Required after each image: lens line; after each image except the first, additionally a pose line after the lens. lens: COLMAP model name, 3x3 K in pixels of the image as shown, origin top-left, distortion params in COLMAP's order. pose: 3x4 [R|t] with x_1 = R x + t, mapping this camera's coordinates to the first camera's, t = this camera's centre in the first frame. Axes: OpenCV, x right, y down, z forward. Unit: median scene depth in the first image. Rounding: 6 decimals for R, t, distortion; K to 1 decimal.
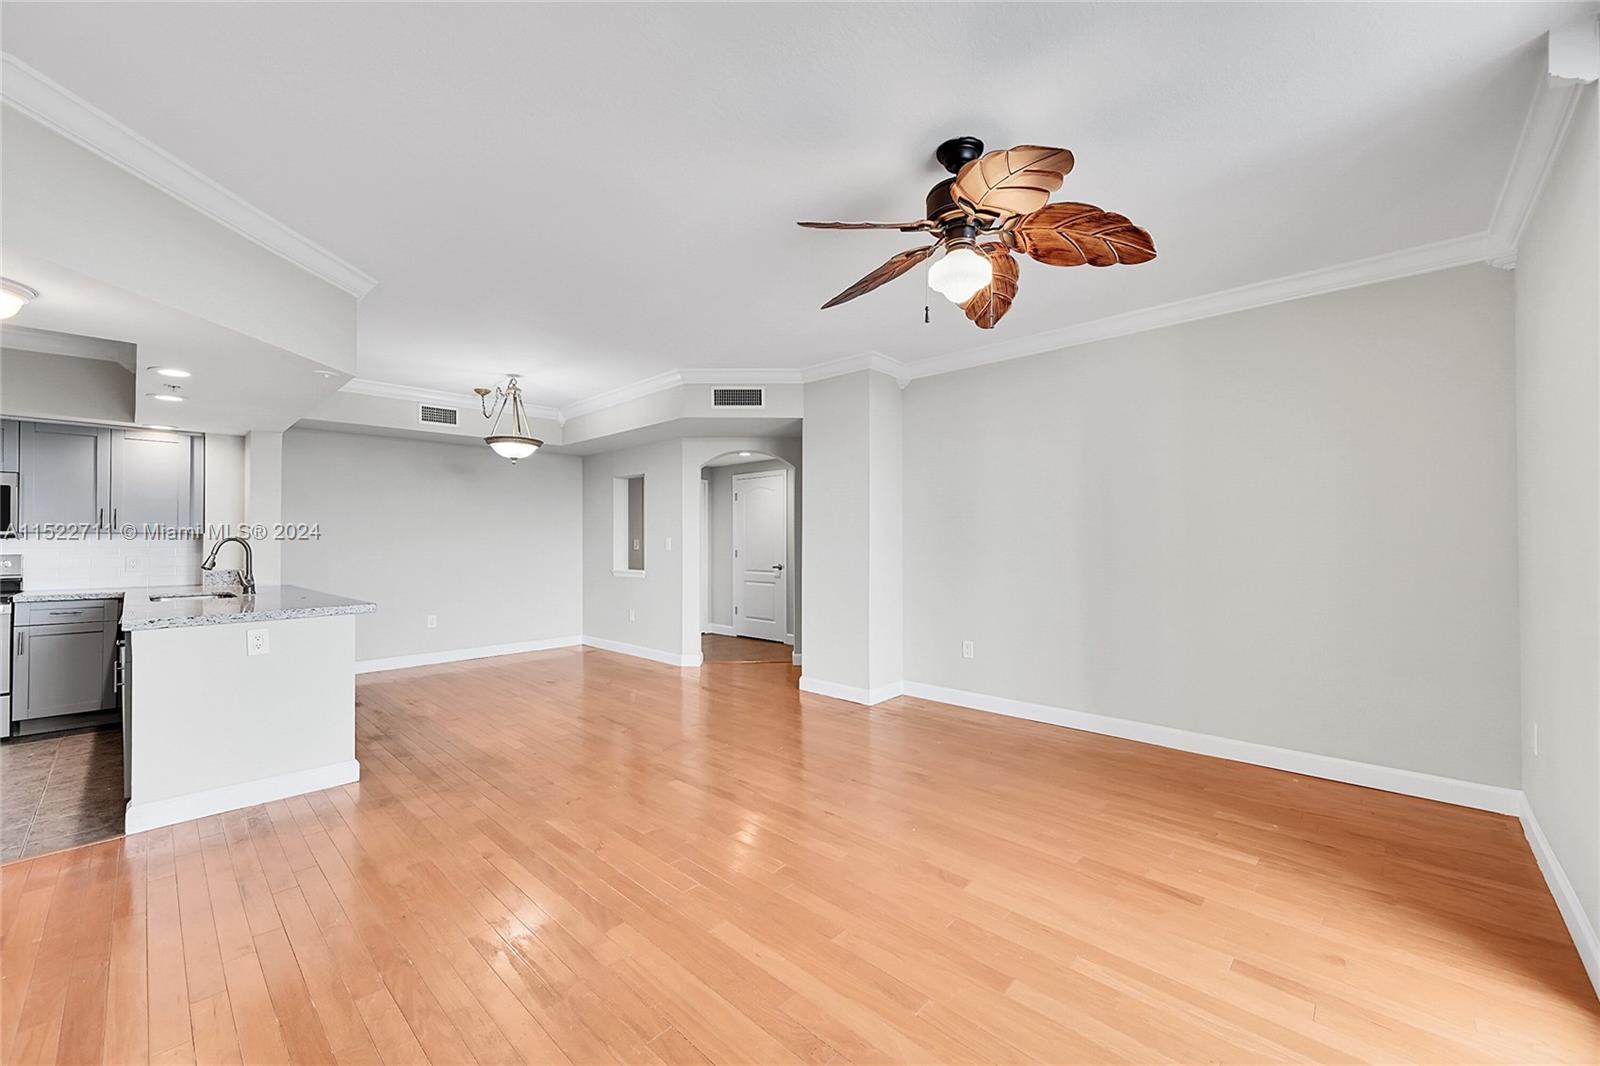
lens RADIAL K [[628.8, 0, 794.1], [0, 628.8, 530.1], [0, 0, 1]] dist [-0.001760, -0.000063]
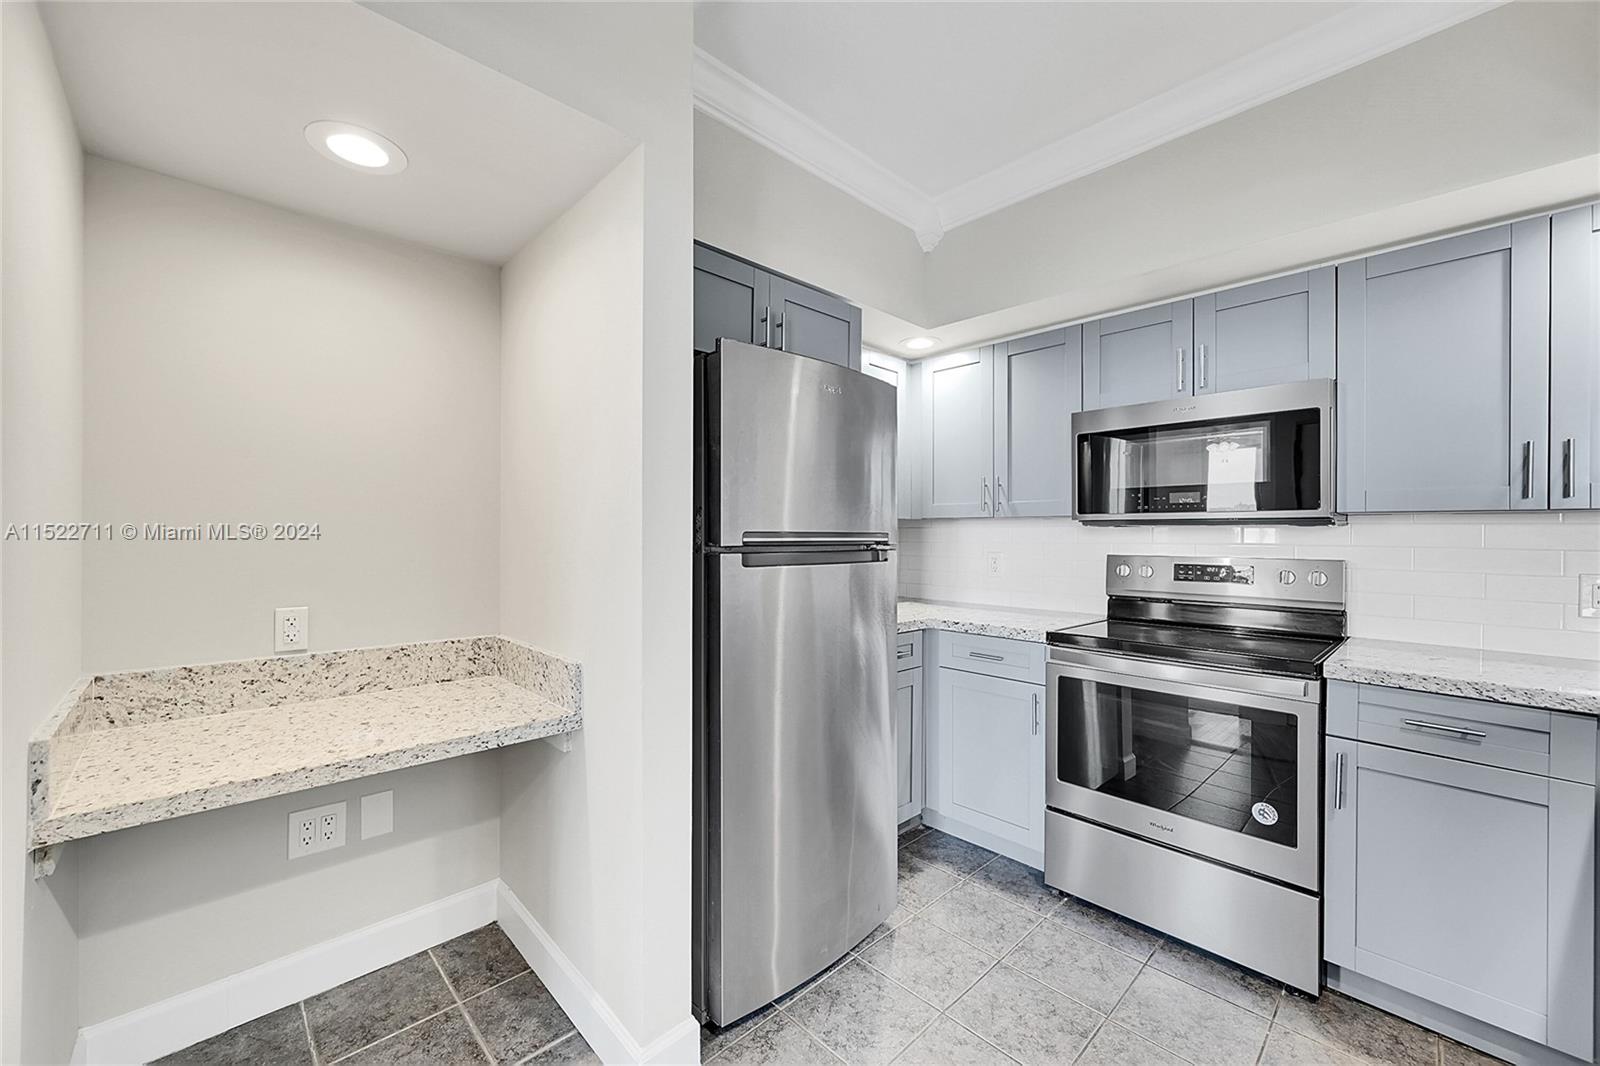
lens RADIAL K [[628.8, 0, 797.9], [0, 628.8, 530.8], [0, 0, 1]] dist [-0.001760, -0.000063]
pose [[-0.053149, -0.000561, -0.998586, -0.717648], [0.008189, 0.999966, -0.000998, 0.013423], [0.998553, -0.008231, -0.053142, 0.597441]]
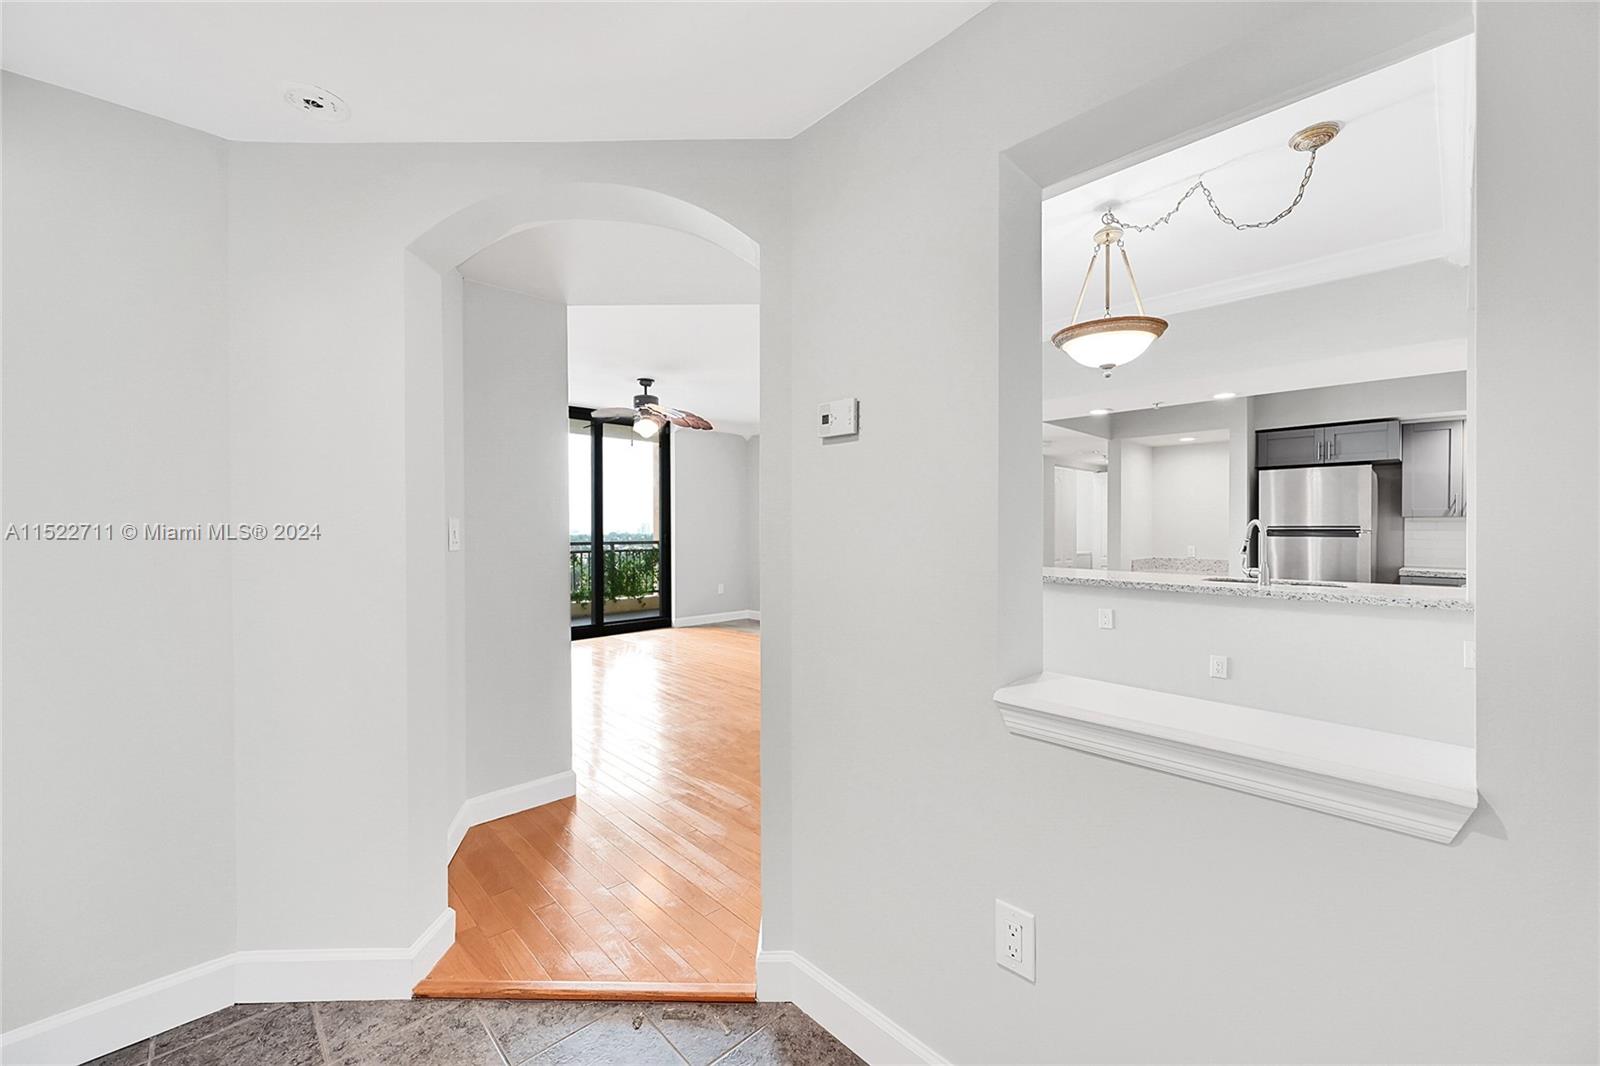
lens RADIAL K [[628.8, 0, 795.8], [0, 628.8, 537.7], [0, 0, 1]] dist [-0.001760, -0.000063]
pose [[-0.998416, 0.004540, 0.056072, -0.249336], [0.004680, 0.999986, 0.002363, 0.028213], [-0.056061, 0.002621, -0.998424, 1.767823]]
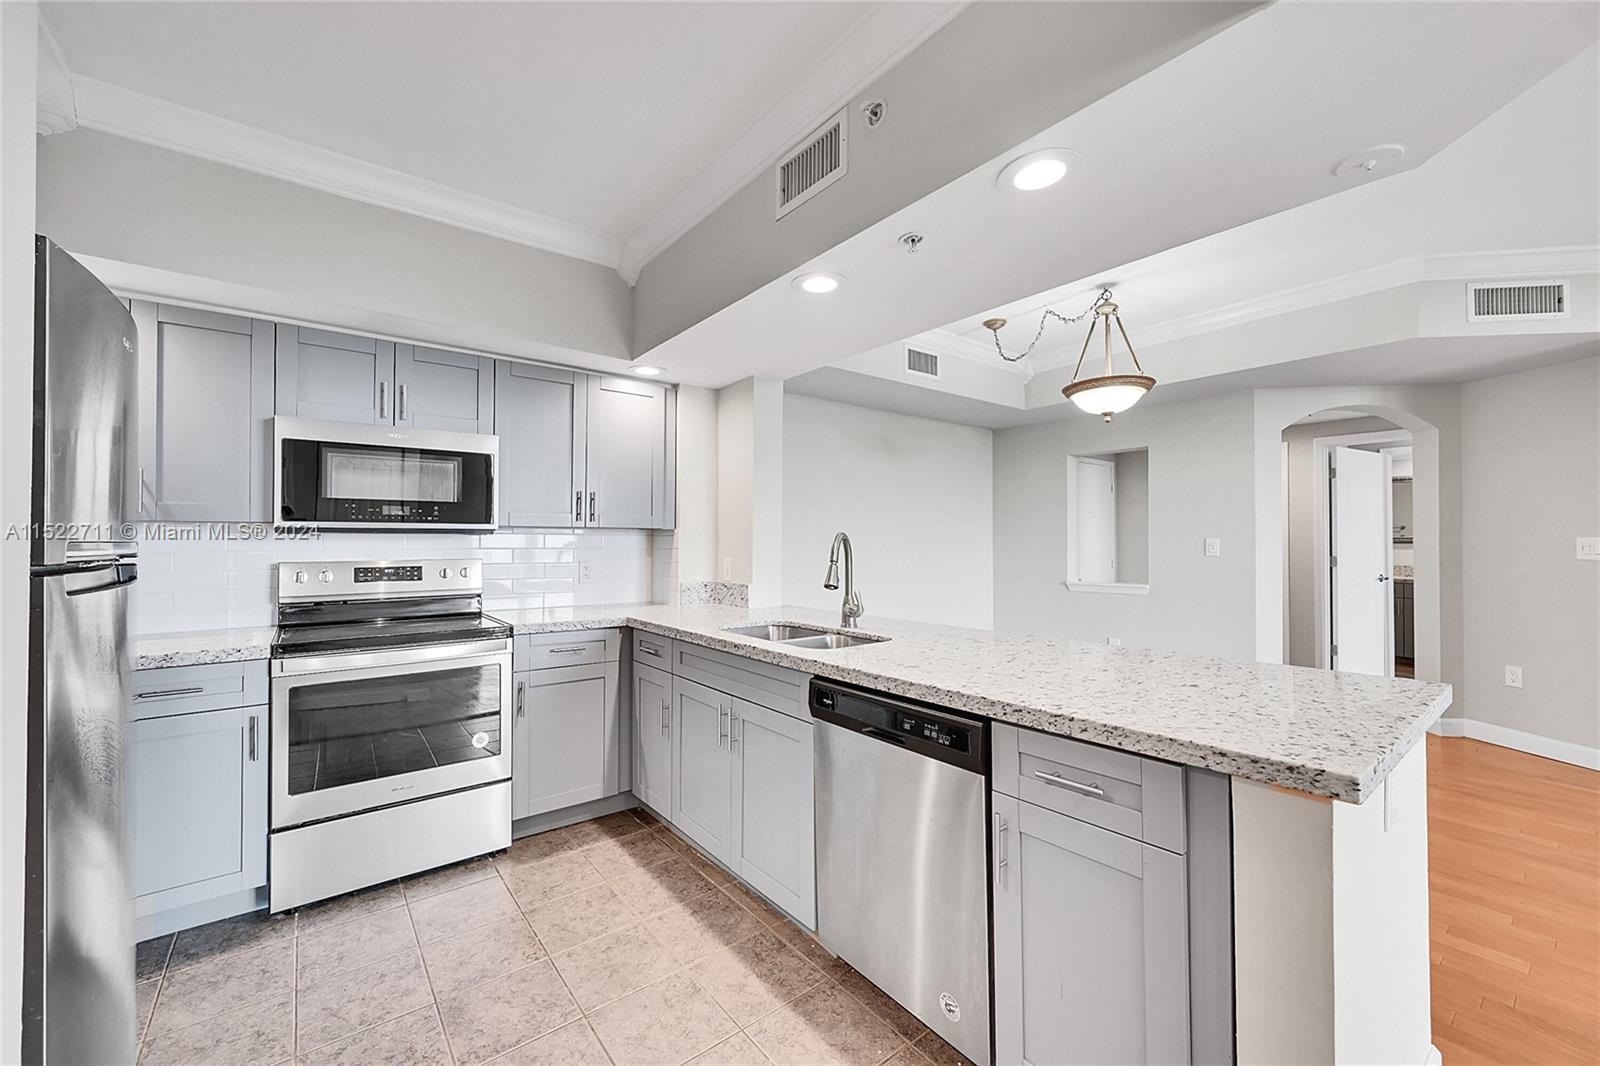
lens RADIAL K [[628.8, 0, 794.4], [0, 628.8, 532.7], [0, 0, 1]] dist [-0.001760, -0.000063]
pose [[0.989090, 0.001909, -0.147297, -0.770721], [-0.001938, 0.999998, -0.000056, 0.009722], [0.147297, 0.000341, 0.989092, 0.363817]]
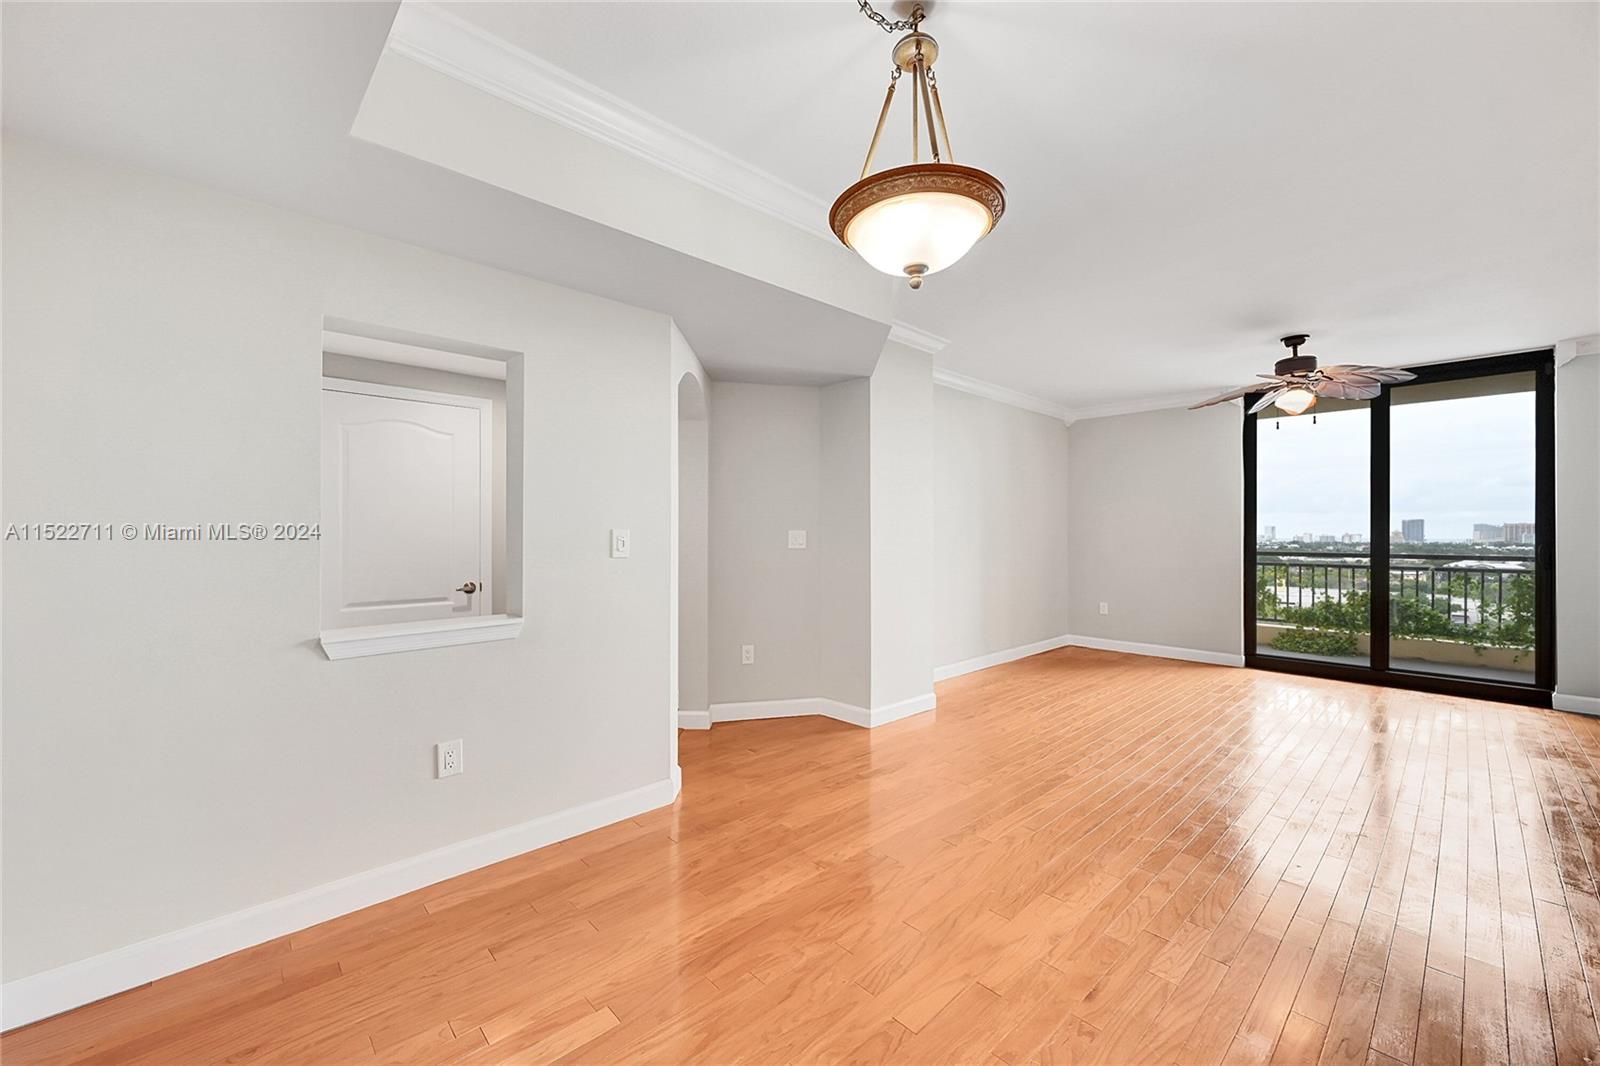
lens RADIAL K [[628.8, 0, 798.5], [0, 628.8, 531.9], [0, 0, 1]] dist [-0.001760, -0.000063]
pose [[0.056006, 0.007423, 0.998403, -0.877283], [-0.013707, 0.999884, -0.006665, 0.021746], [-0.998336, -0.013312, 0.056102, 1.198043]]
